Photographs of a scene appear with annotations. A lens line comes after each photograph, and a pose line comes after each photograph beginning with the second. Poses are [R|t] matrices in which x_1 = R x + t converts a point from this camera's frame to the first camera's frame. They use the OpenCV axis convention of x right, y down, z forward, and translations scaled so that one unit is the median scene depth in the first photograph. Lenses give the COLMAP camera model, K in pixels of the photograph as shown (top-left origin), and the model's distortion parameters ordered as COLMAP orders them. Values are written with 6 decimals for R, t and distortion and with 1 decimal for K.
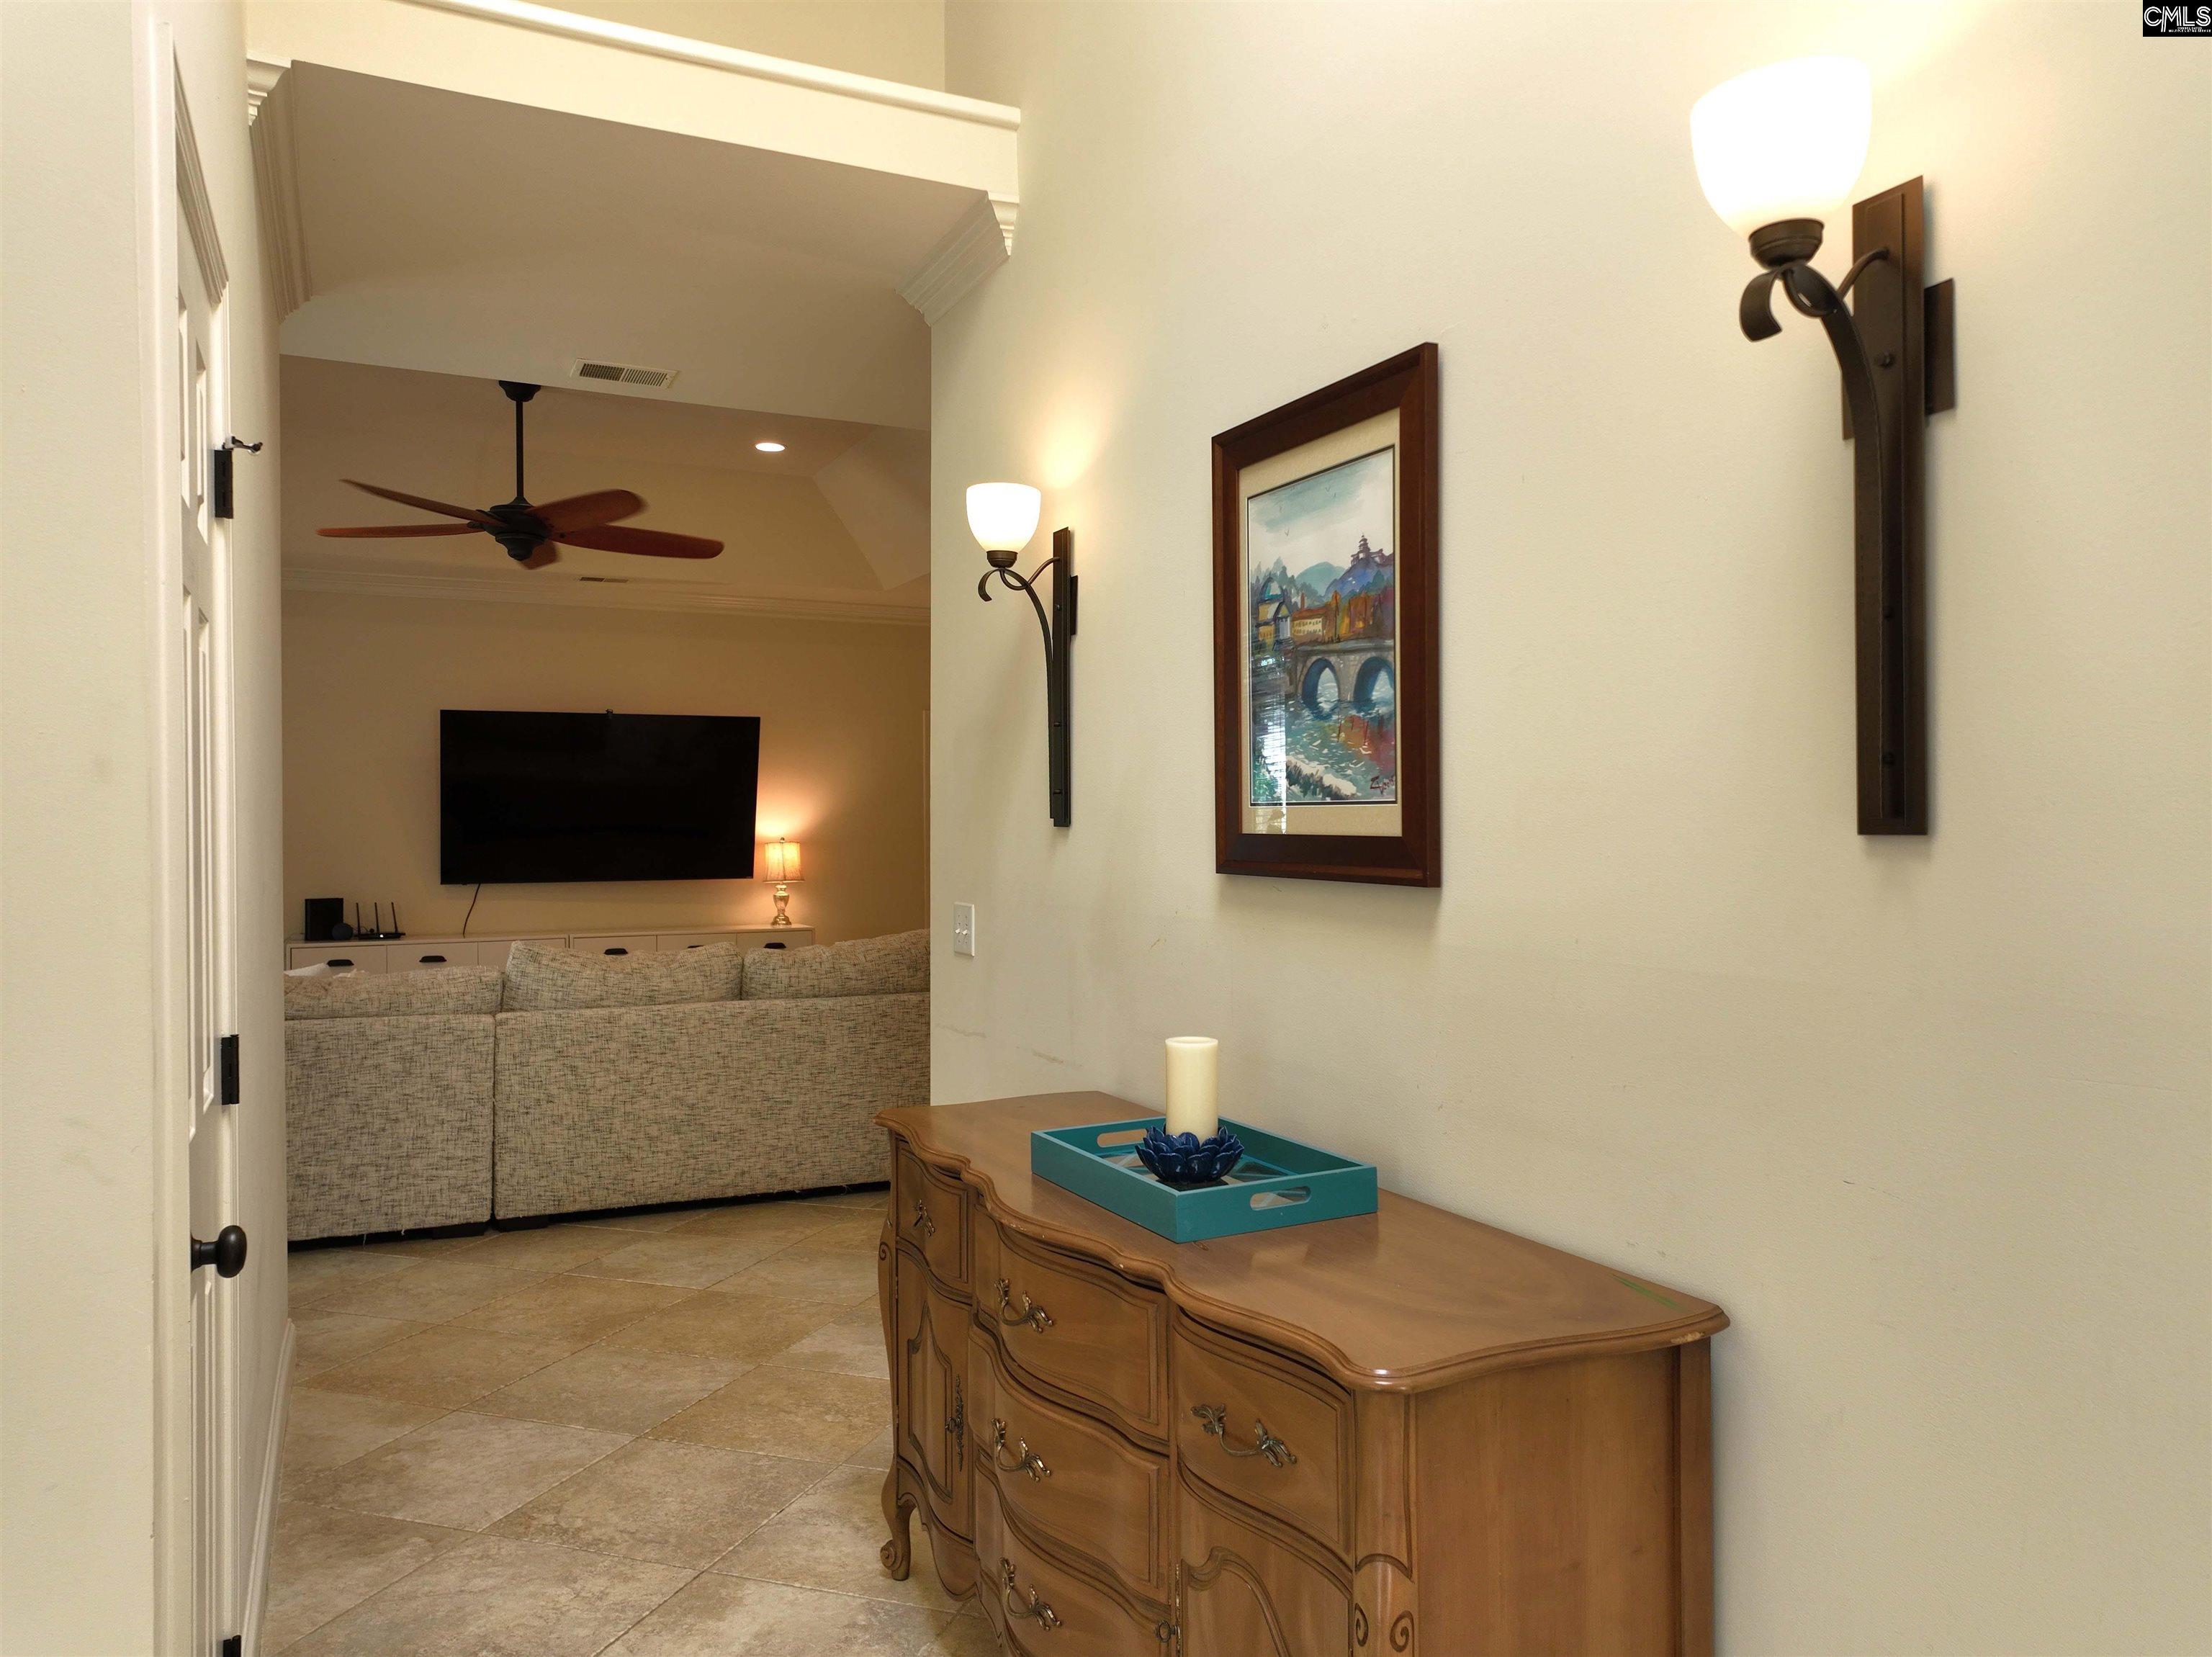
lens RADIAL K [[1612.7, 0, 1106.0], [0, 1612.7, 828.5], [0, 0, 1]] dist [0.057583, -0.102742]
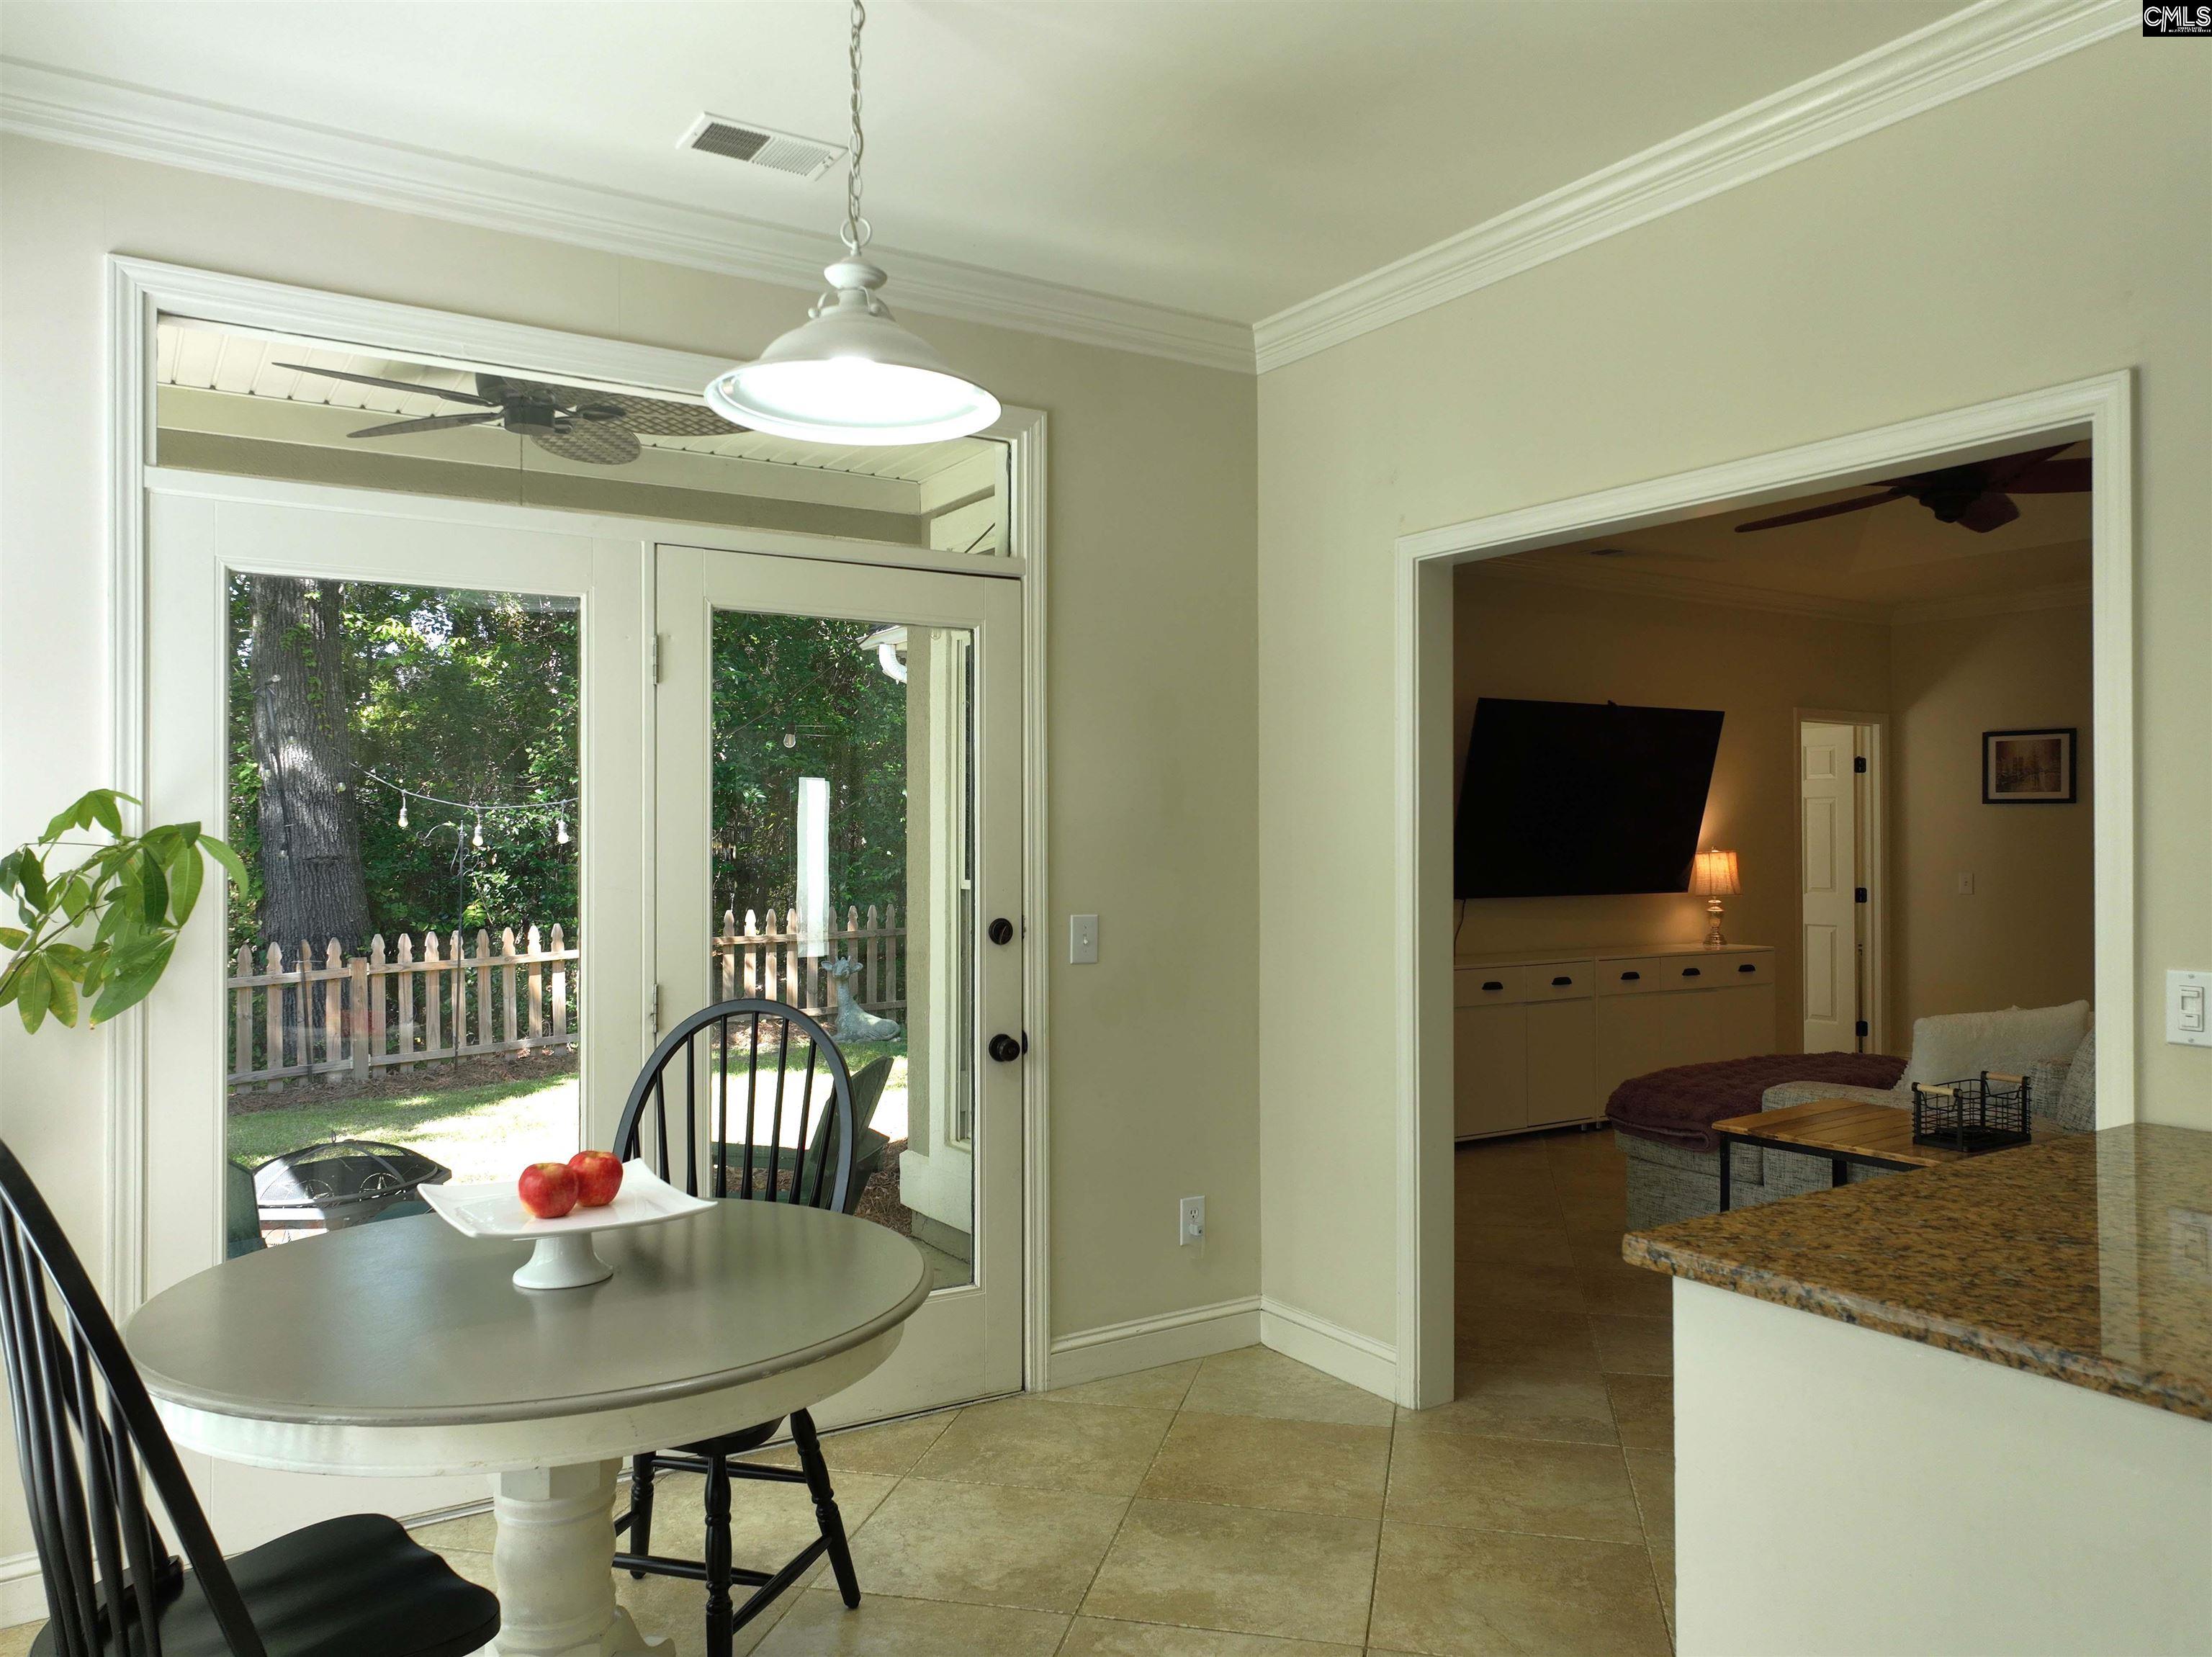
lens RADIAL K [[1582.3, 0, 1106.0], [0, 1582.3, 828.5], [0, 0, 1]] dist [0.001004, 0.011224]
pose [[0.993947, 0.025426, 0.106881, -1.024612], [-0.027880, 0.999380, 0.021521, -0.022374], [-0.106267, -0.024370, 0.994039, 0.266775]]
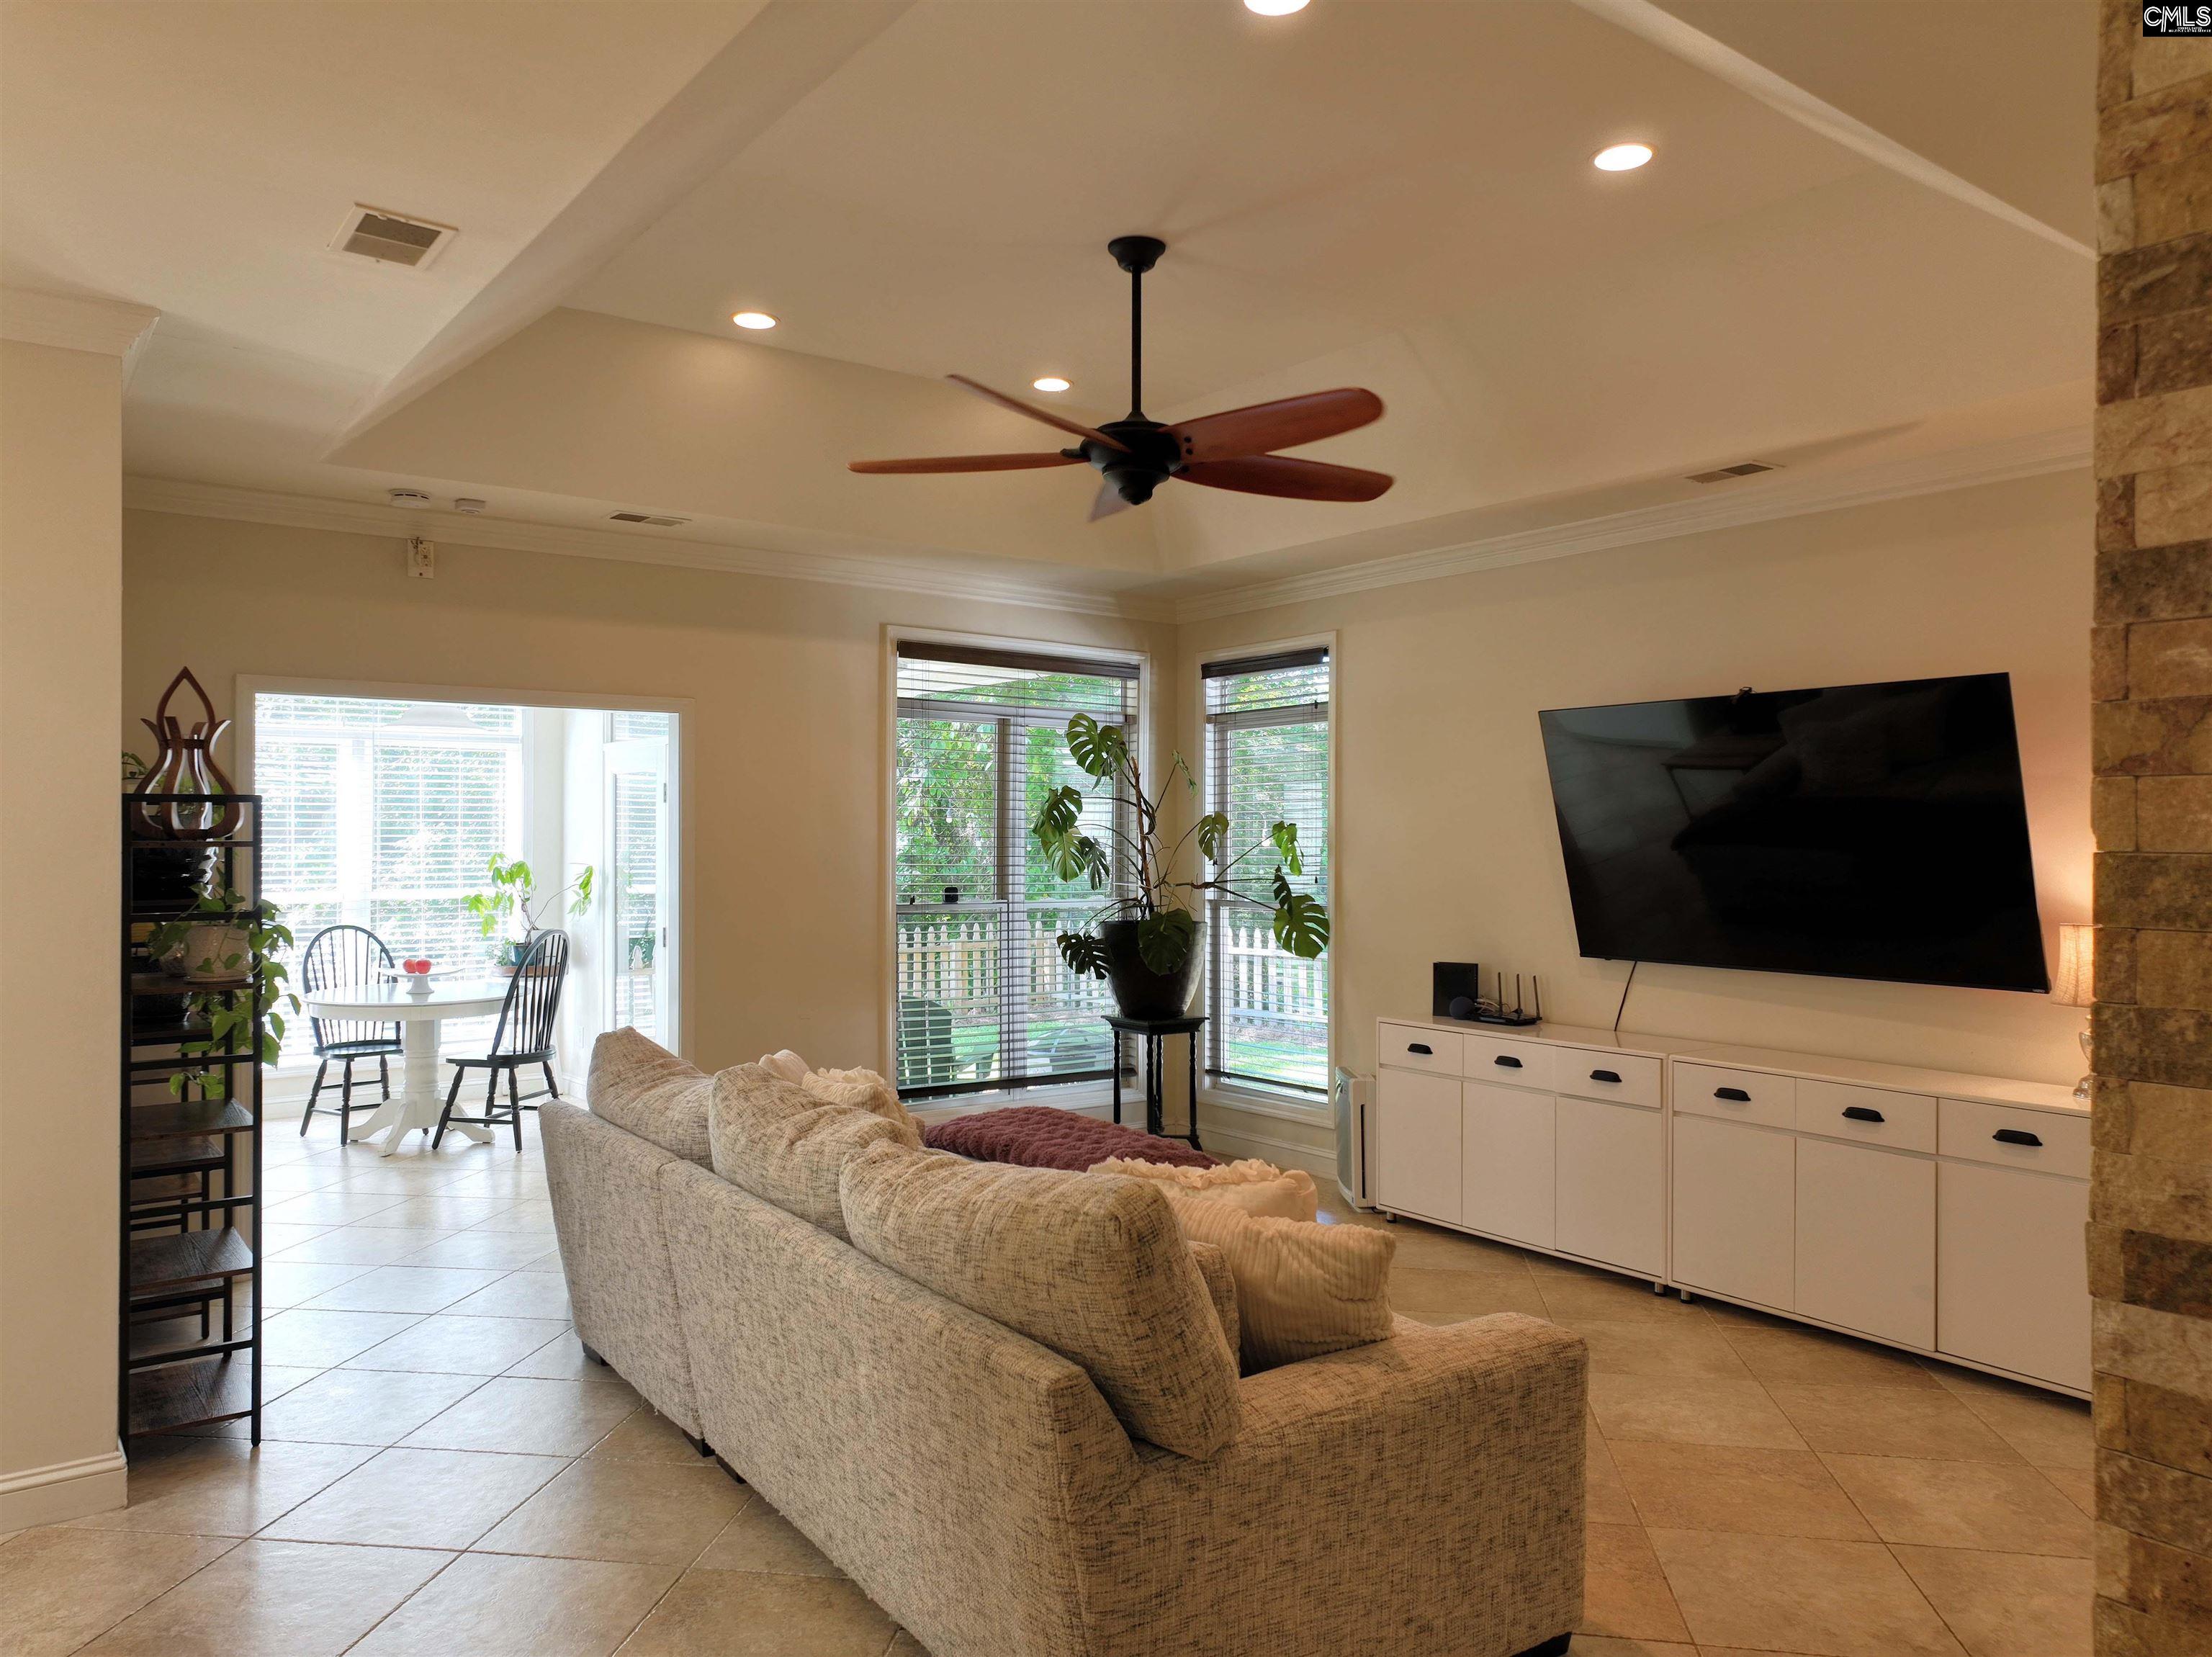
lens RADIAL K [[1565.4, 0, 1106.0], [0, 1565.4, 828.5], [0, 0, 1]] dist [0.002967, 0.007382]
pose [[0.180126, 0.002154, -0.983641, 0.335762], [0.001939, 0.999995, 0.002545, -0.035276], [0.983642, -0.002366, 0.180121, 1.013396]]
